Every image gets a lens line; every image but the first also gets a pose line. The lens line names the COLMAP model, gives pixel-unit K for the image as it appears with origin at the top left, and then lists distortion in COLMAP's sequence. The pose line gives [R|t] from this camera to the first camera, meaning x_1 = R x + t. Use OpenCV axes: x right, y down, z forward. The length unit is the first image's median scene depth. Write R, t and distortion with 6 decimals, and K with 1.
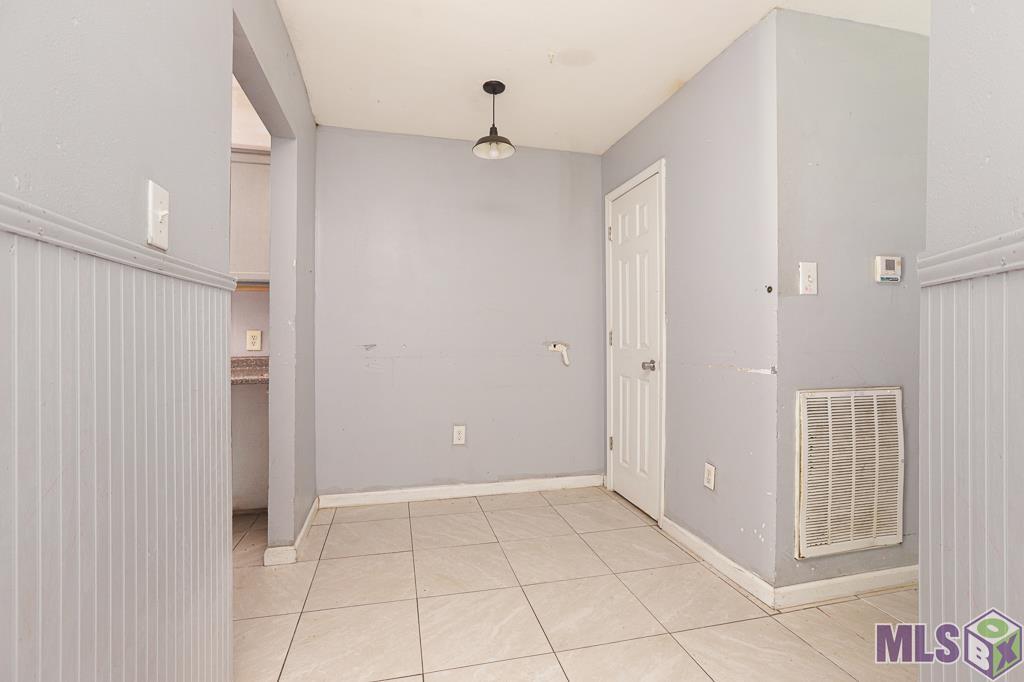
lens RADIAL K [[469.5, 0, 512.0], [0, 469.5, 341.0], [0, 0, 1]] dist [-0.000947, 0.000198]
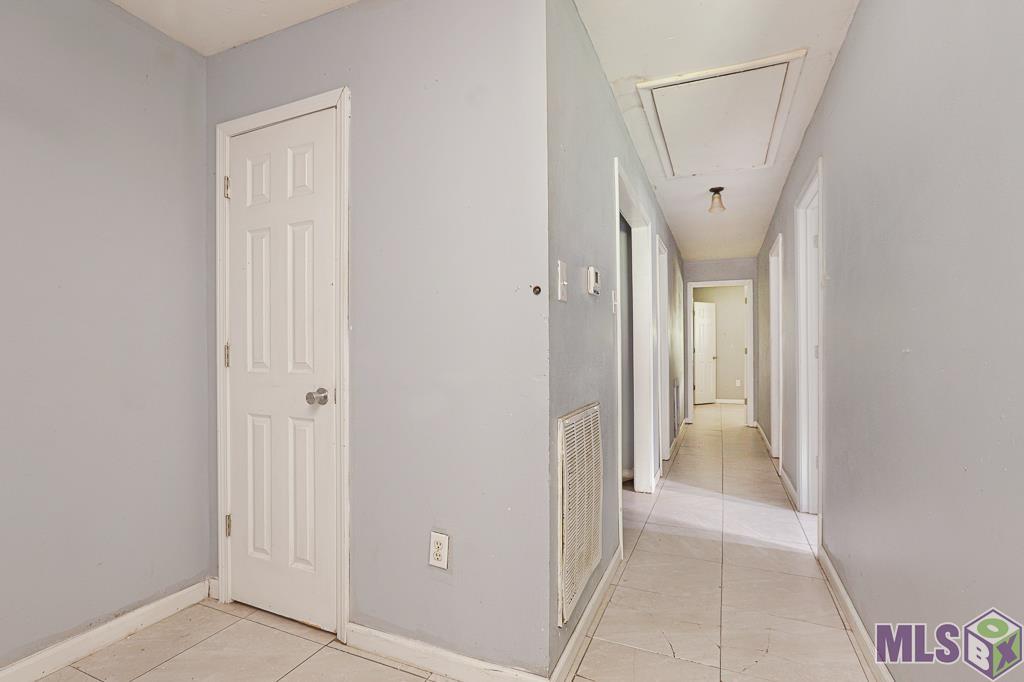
lens RADIAL K [[487.6, 0, 497.4], [0, 487.6, 344.9], [0, 0, 1]] dist [-0.036214, 0.025312]
pose [[0.622945, 0.006638, 0.782237, -0.074389], [0.011189, 0.999786, -0.017395, -0.005018], [-0.782186, 0.019588, 0.622737, 0.366898]]
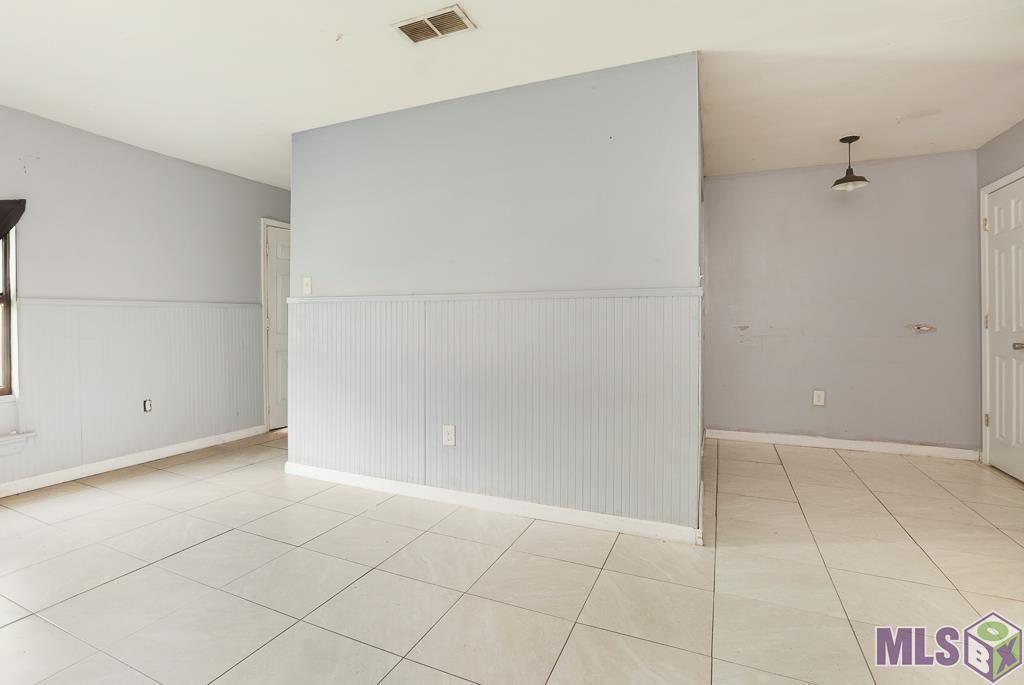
lens RADIAL K [[478.0, 0, 507.2], [0, 478.0, 324.0], [0, 0, 1]] dist [-0.001602, 0.000756]
pose [[0.774939, 0.001446, -0.632035, 0.058278], [-0.003447, 0.999992, -0.001939, 0.005811], [0.632027, 0.003681, 0.774937, -0.607896]]
